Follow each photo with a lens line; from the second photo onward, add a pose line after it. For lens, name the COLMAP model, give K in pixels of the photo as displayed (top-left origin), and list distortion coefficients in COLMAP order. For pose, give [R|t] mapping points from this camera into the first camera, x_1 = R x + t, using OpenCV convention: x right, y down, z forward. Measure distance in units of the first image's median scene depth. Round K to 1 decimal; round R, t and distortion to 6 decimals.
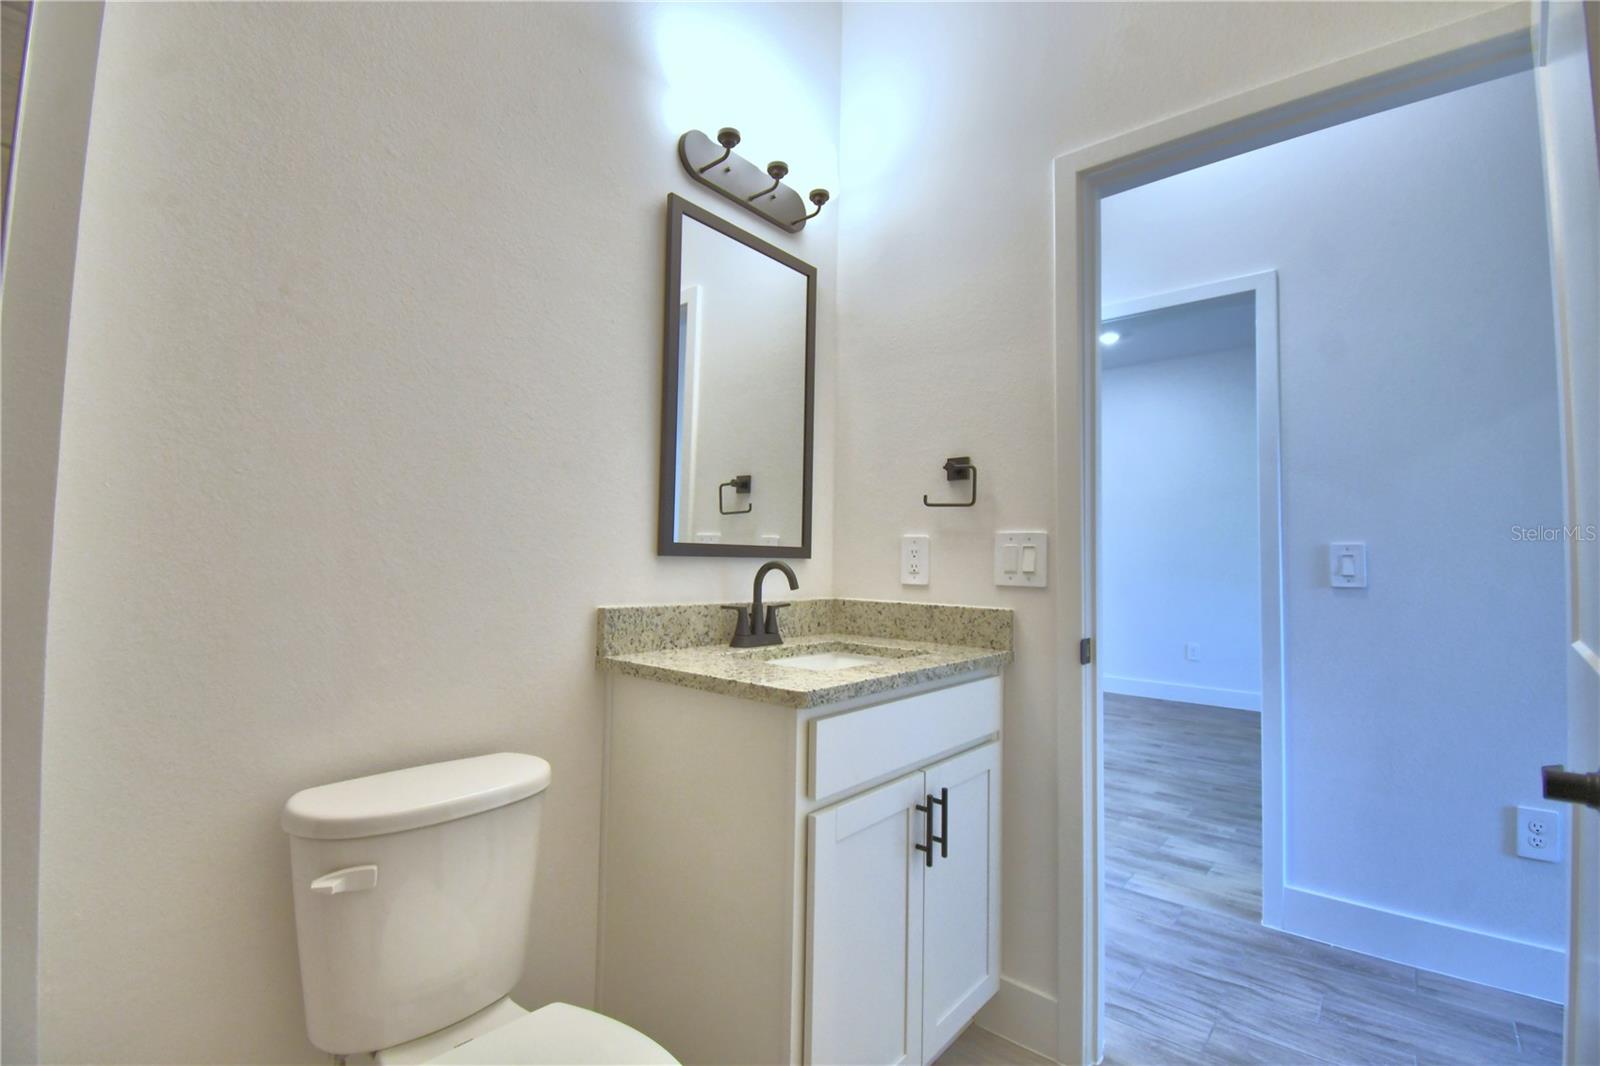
lens RADIAL K [[702.1, 0, 793.2], [0, 702.1, 532.6], [0, 0, 1]] dist [0.027083, -0.030199]
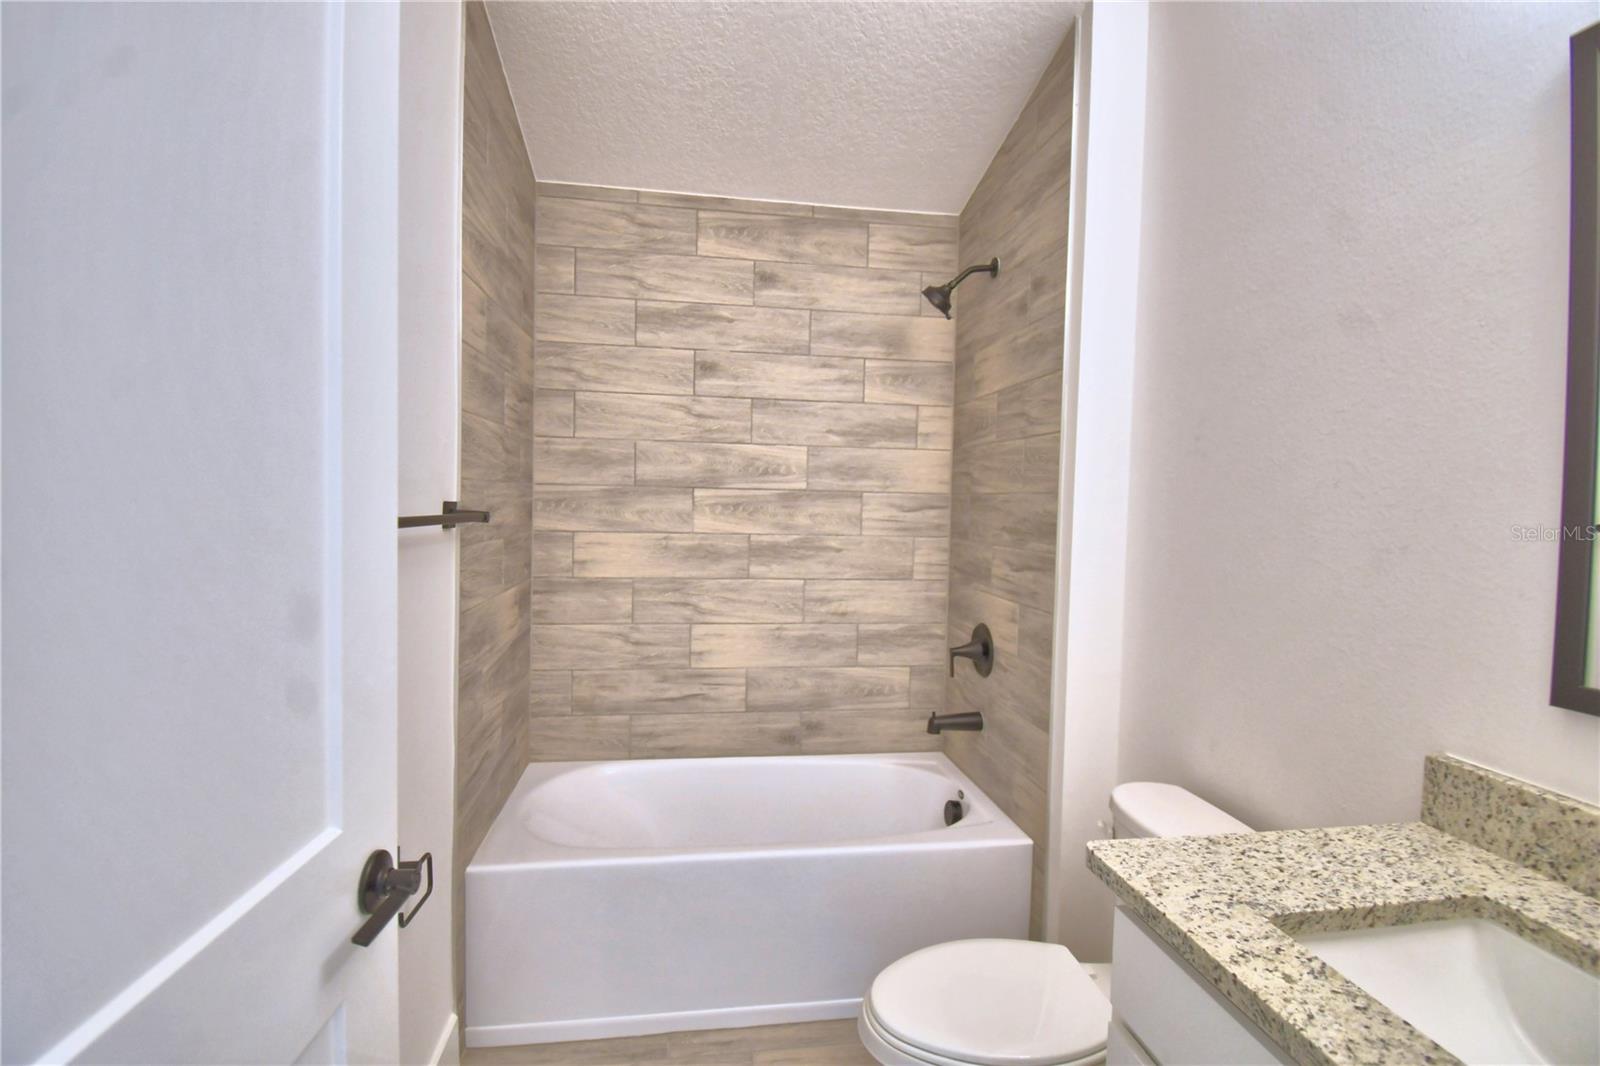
lens RADIAL K [[735.0, 0, 798.7], [0, 735.0, 530.8], [0, 0, 1]] dist [0.025833, -0.030562]
pose [[-0.640154, 0.000203, -0.768247, 0.647530], [-0.006501, 0.999963, 0.005681, -0.106377], [0.768220, 0.008631, -0.640128, 0.925218]]
